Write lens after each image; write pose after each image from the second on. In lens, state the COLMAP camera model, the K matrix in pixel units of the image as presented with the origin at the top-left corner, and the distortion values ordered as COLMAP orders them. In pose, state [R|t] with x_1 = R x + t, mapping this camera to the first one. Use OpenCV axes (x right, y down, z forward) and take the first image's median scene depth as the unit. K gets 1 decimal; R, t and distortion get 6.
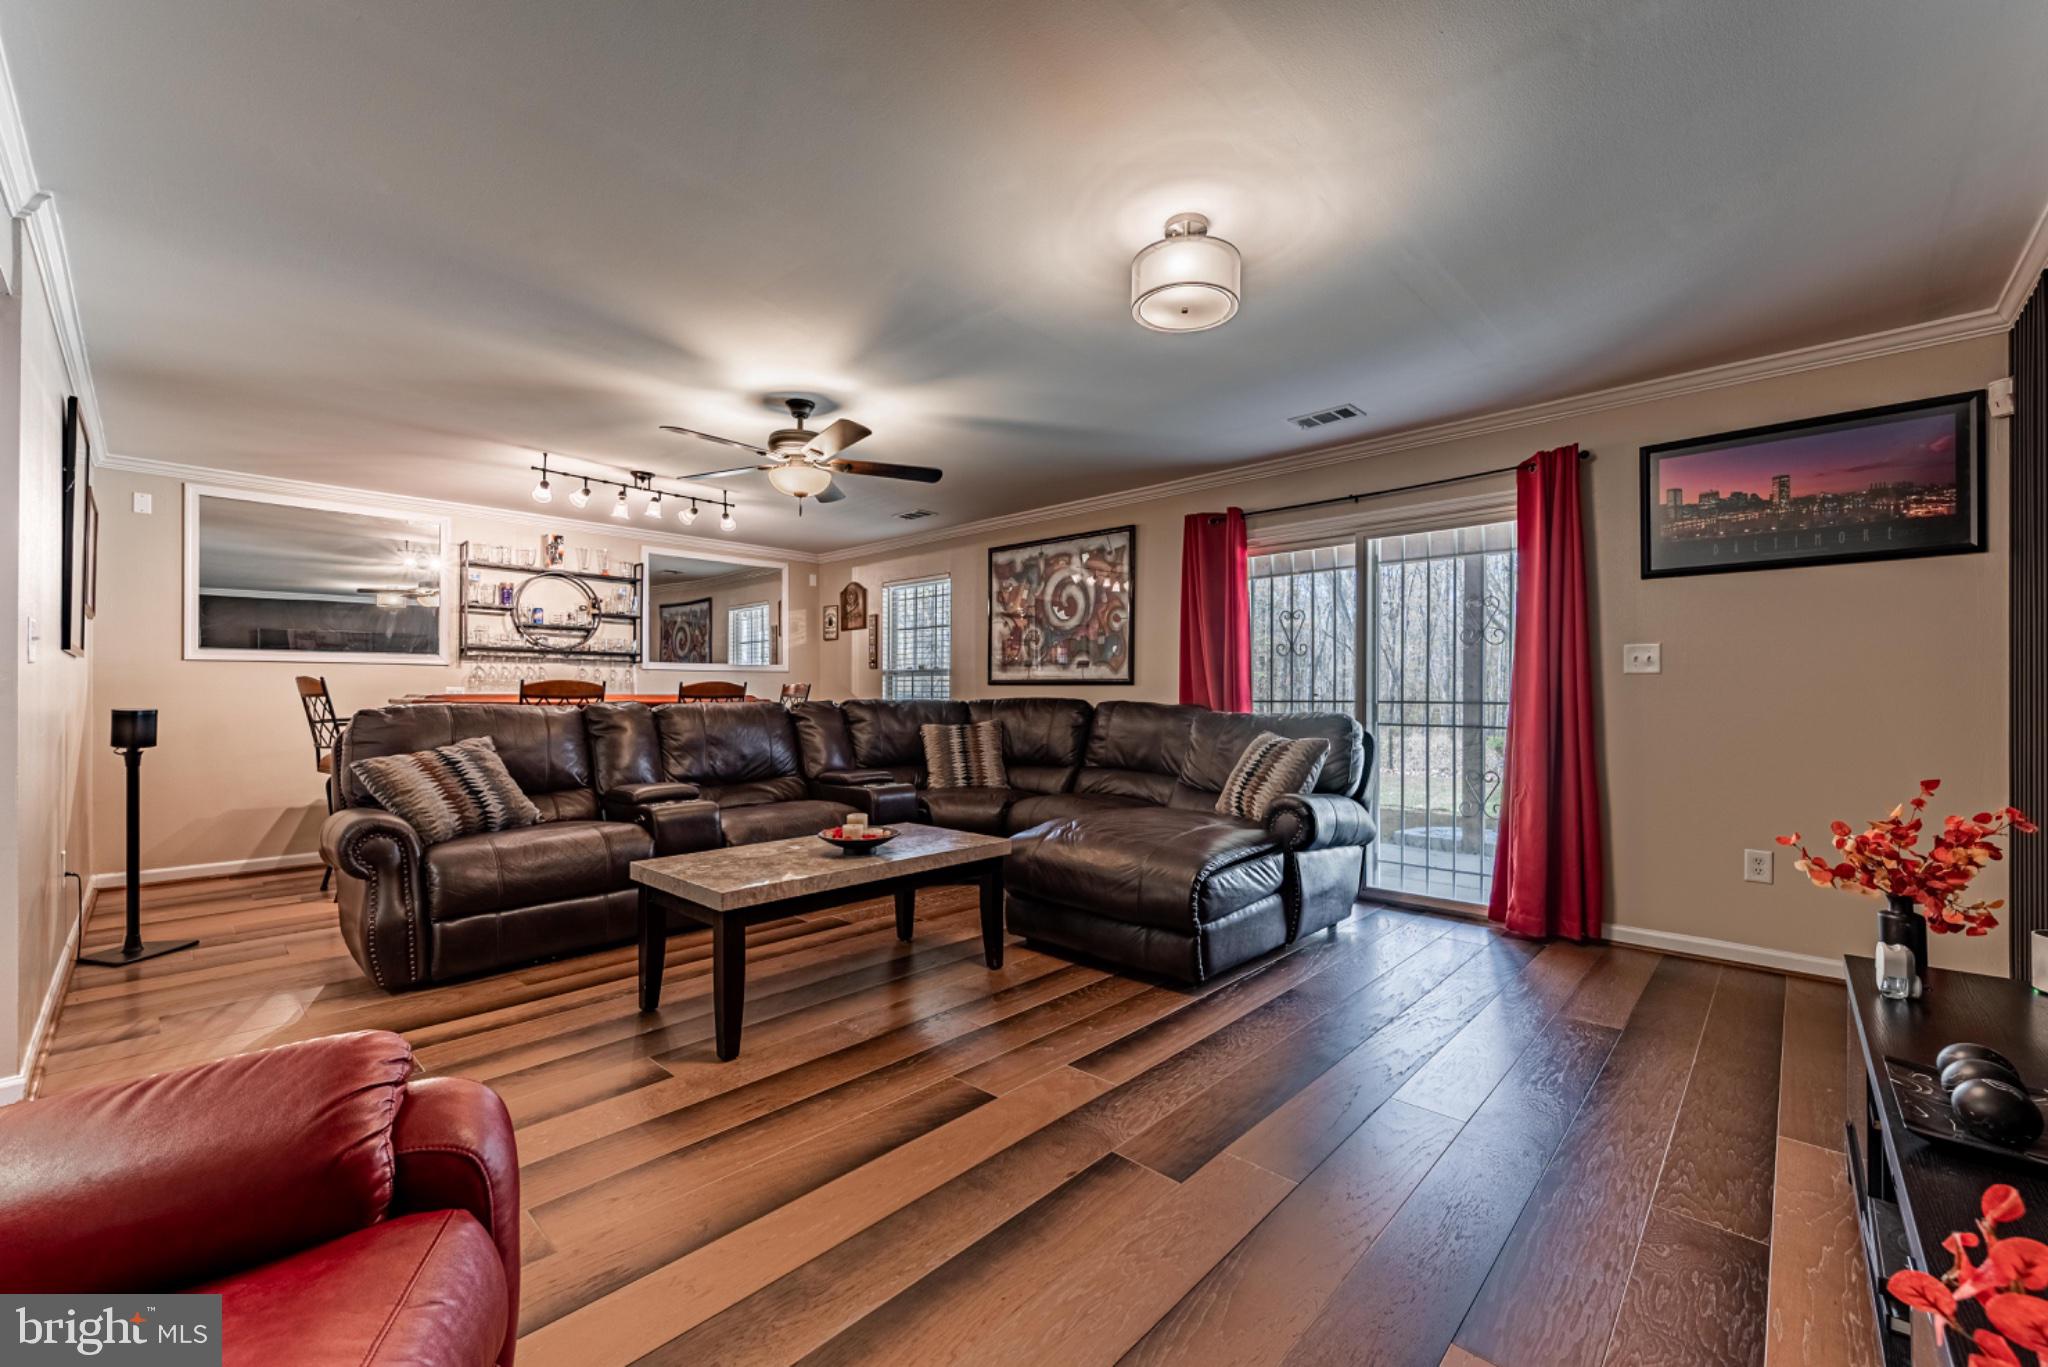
lens RADIAL K [[817.8, 0, 1019.6], [0, 817.8, 693.0], [0, 0, 1]] dist [-0.000189, 0.000051]
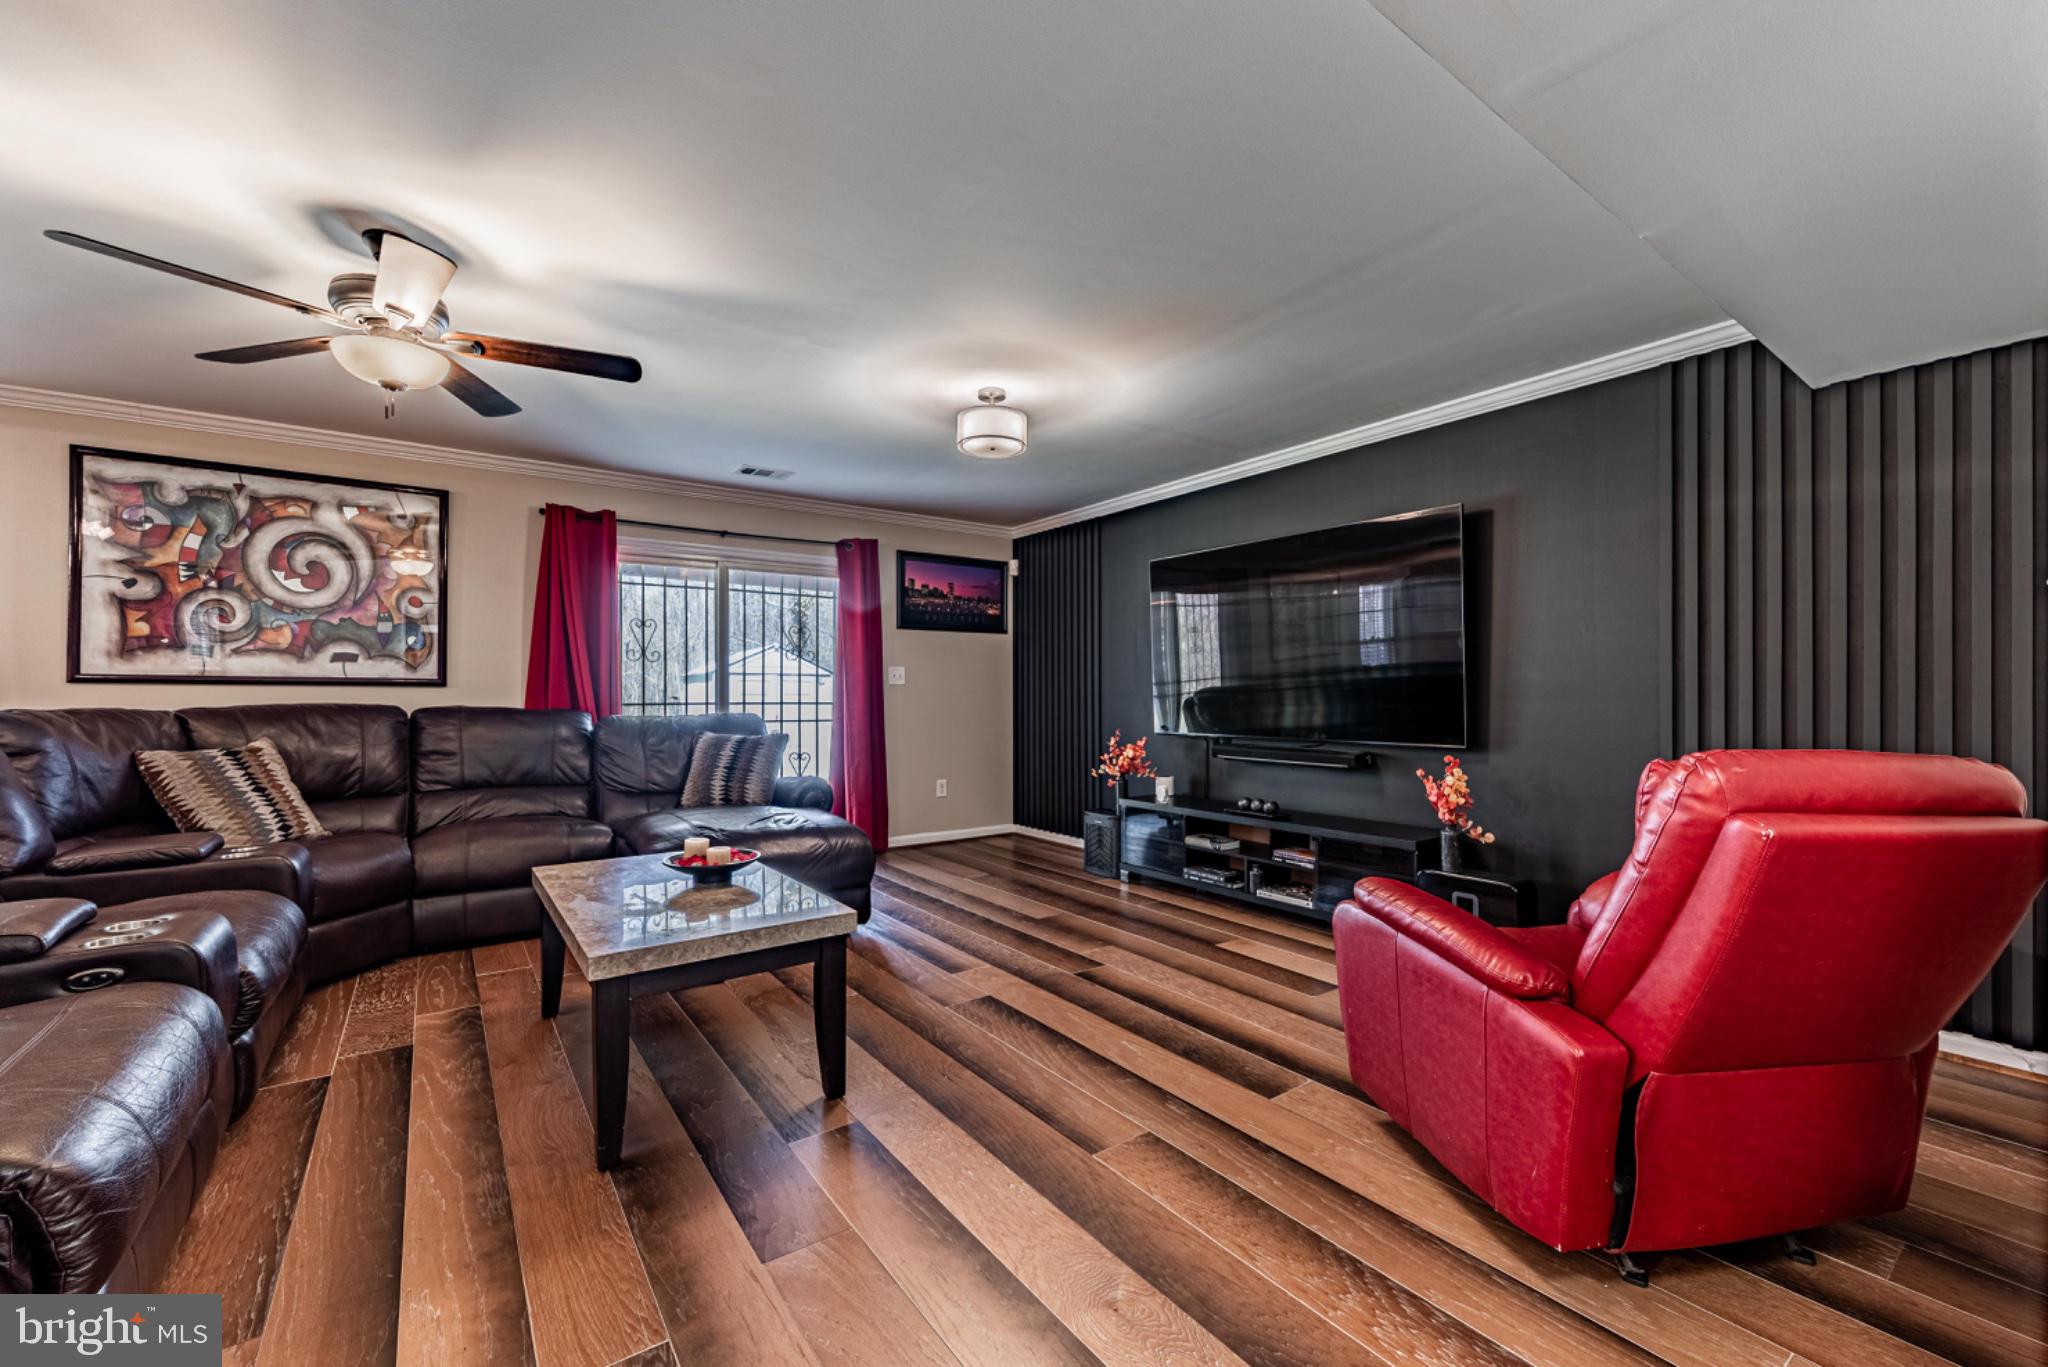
lens RADIAL K [[817.8, 0, 1022.2], [0, 817.8, 679.2], [0, 0, 1]] dist [-0.000189, 0.000051]
pose [[0.197085, 0.019400, 0.980195, -0.538250], [-0.000022, 0.999804, -0.019783, -0.001085], [-0.980387, 0.003877, 0.197046, 0.269295]]
